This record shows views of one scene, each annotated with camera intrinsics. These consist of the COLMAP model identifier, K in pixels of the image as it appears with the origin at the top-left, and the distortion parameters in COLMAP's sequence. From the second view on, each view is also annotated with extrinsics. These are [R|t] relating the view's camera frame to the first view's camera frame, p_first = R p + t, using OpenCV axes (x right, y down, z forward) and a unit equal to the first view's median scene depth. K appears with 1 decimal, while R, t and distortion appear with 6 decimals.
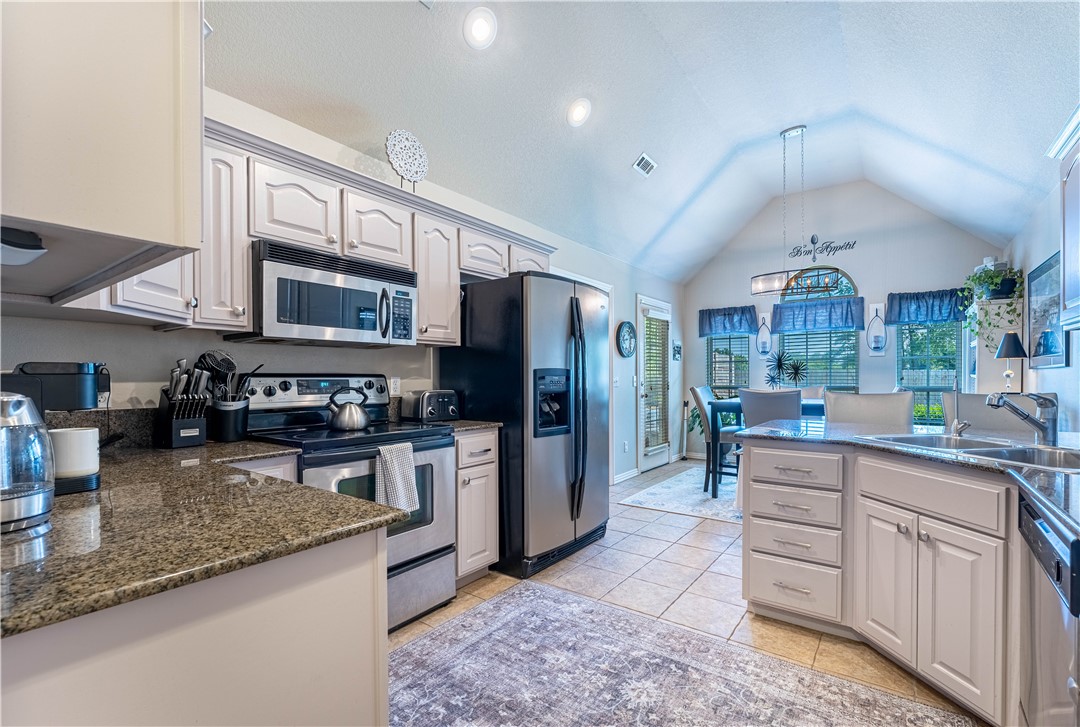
lens RADIAL K [[471.4, 0, 574.6], [0, 471.4, 381.8], [0, 0, 1]] dist [-0.000136, 0.000041]
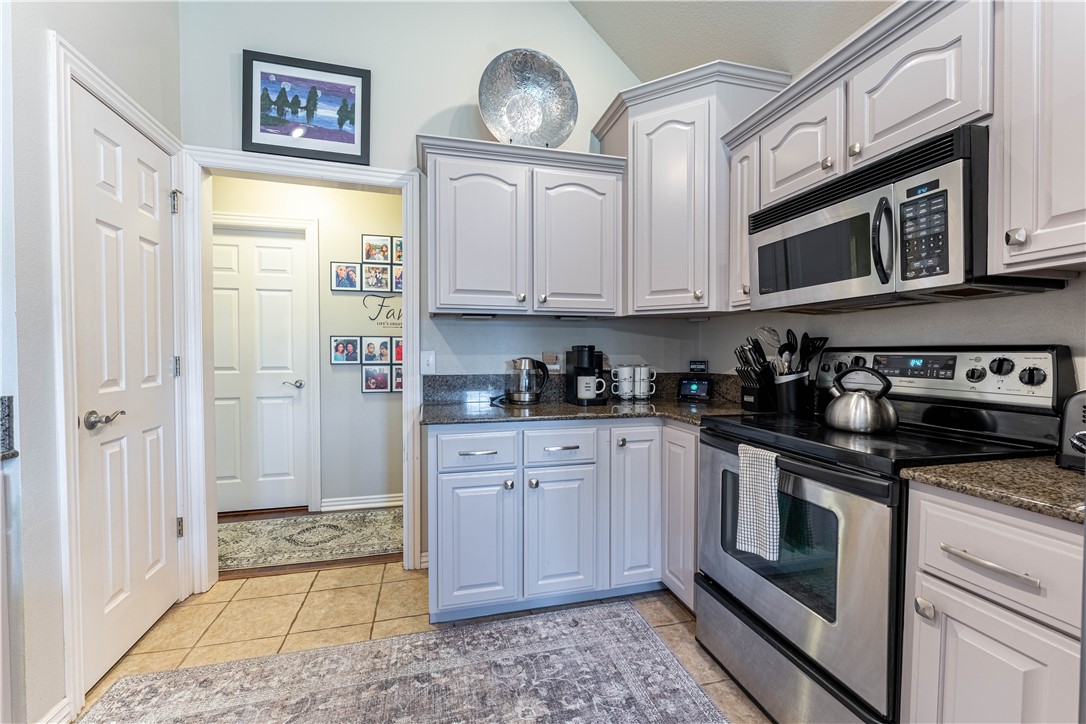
lens RADIAL K [[445.8, 0, 543.0], [0, 445.8, 362.0], [0, 0, 1]] dist [-0.003701, -0.000200]
pose [[-0.657994, 0.016311, -0.752847, 0.279599], [-0.007138, 0.999585, 0.027896, -0.009337], [0.752989, 0.023729, -0.657605, 1.034138]]
